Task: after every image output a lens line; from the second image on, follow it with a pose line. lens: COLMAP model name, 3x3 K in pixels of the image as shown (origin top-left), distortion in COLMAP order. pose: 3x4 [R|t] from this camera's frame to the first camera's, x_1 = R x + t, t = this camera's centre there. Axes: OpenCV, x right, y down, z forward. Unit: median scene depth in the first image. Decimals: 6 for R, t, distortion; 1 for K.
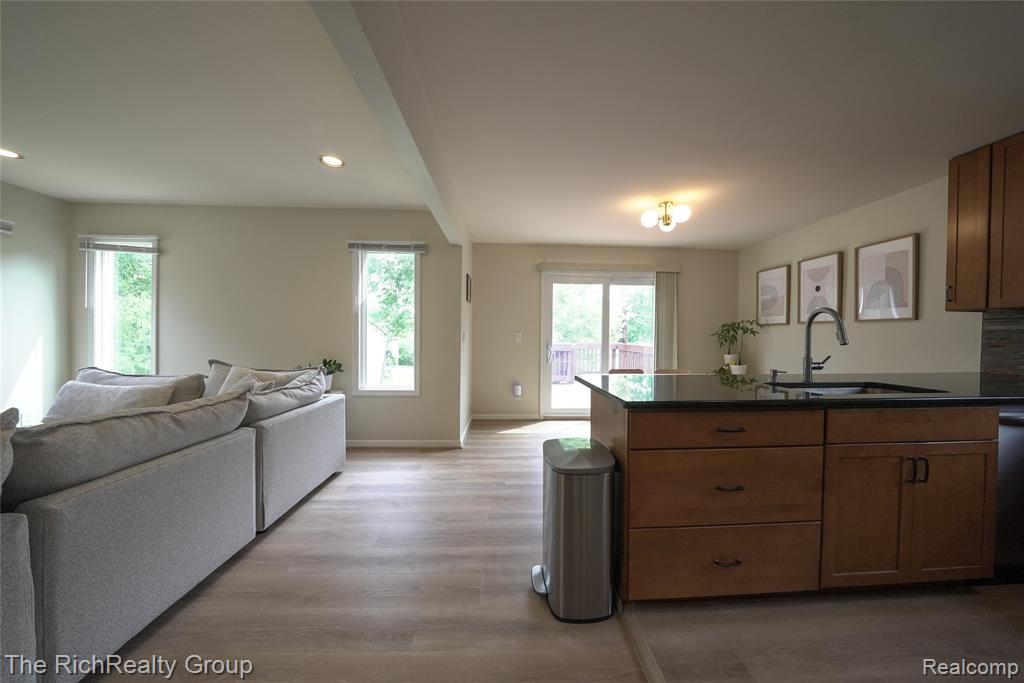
lens RADIAL K [[358.0, 0, 520.6], [0, 358.0, 341.7], [0, 0, 1]] dist [-0.023171, 0.000343]
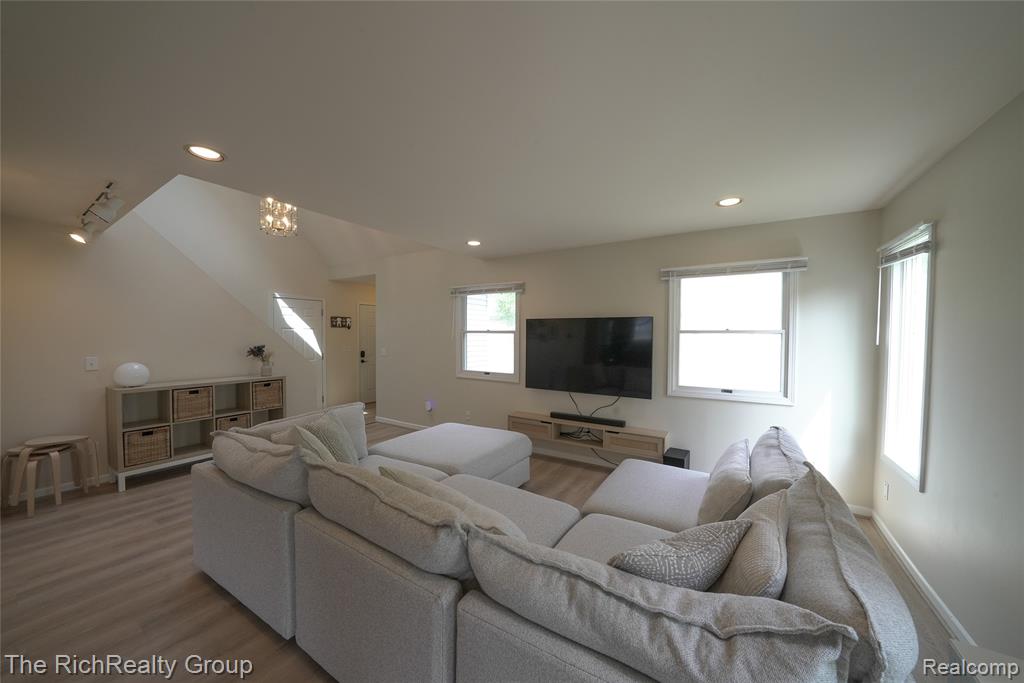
lens RADIAL K [[358.0, 0, 520.6], [0, 358.0, 341.7], [0, 0, 1]] dist [-0.023171, 0.000343]
pose [[-0.562616, 0.006156, -0.826695, -0.153834], [-0.024569, 0.999406, 0.024163, -0.083942], [0.826353, 0.033905, -0.562131, 0.655845]]
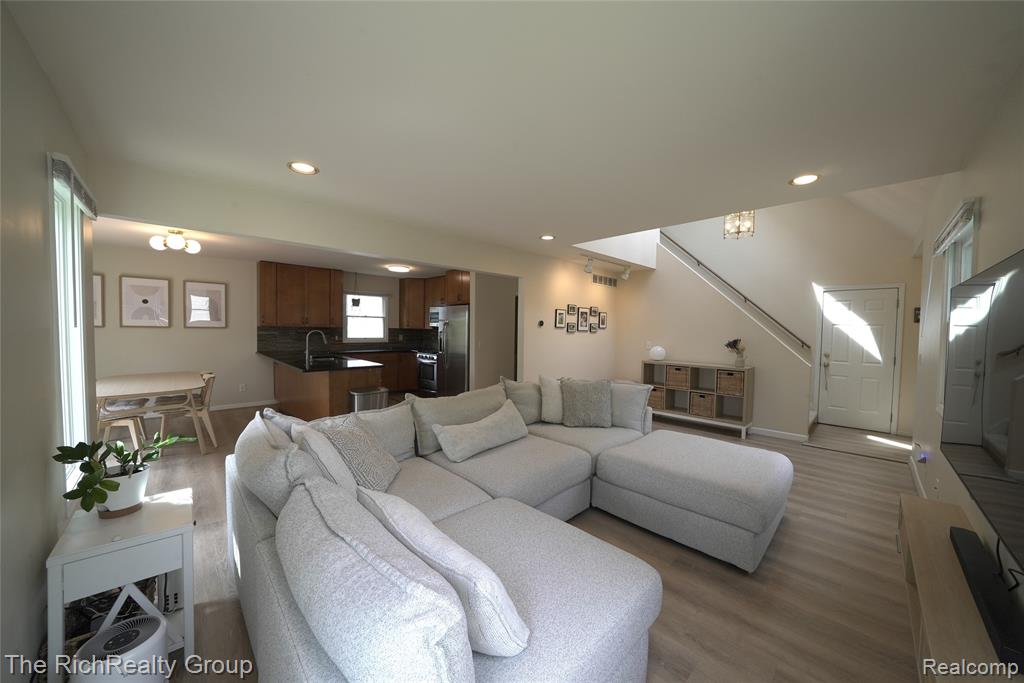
lens RADIAL K [[358.0, 0, 520.6], [0, 358.0, 341.7], [0, 0, 1]] dist [-0.023171, 0.000343]
pose [[-0.665865, -0.048133, 0.744518, -0.975847], [-0.009986, 0.998402, 0.055615, -0.077539], [-0.746005, 0.029598, -0.665282, 0.738264]]
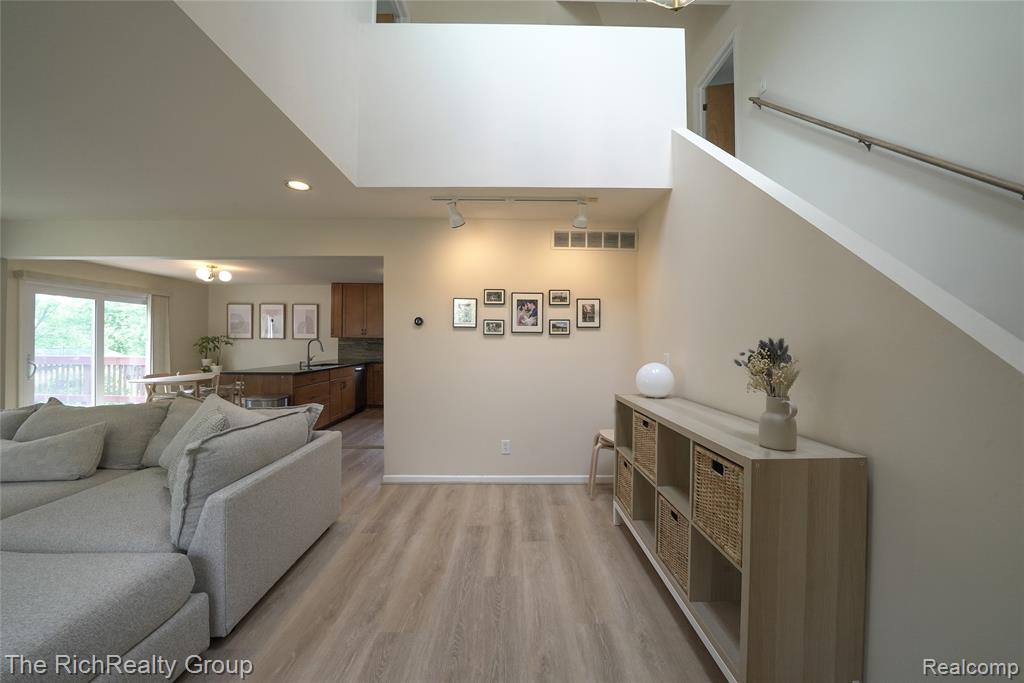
lens RADIAL K [[358.0, 0, 520.6], [0, 358.0, 341.7], [0, 0, 1]] dist [-0.023171, 0.000343]
pose [[0.034959, -0.007908, 0.999357, -0.899791], [0.012387, 0.999895, 0.007479, -0.032233], [-0.999312, 0.012118, 0.035053, -0.354095]]
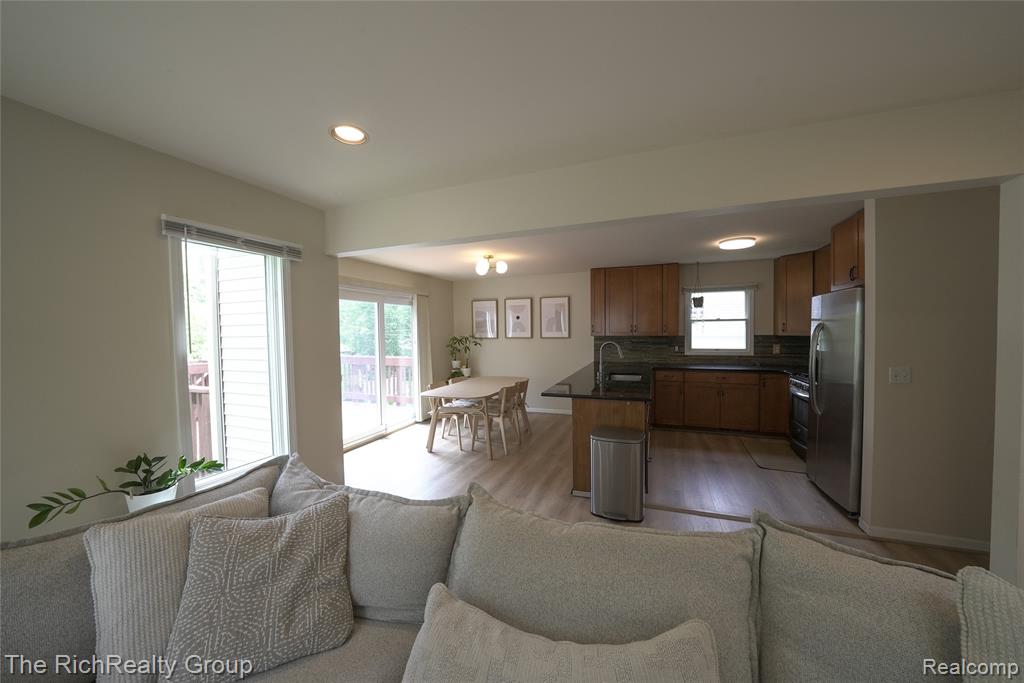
lens RADIAL K [[358.0, 0, 520.6], [0, 358.0, 341.7], [0, 0, 1]] dist [-0.023171, 0.000343]
pose [[0.400148, -0.044790, 0.915355, -0.628719], [0.033280, 0.998856, 0.034328, -0.085045], [-0.915846, 0.016727, 0.401181, 0.280923]]
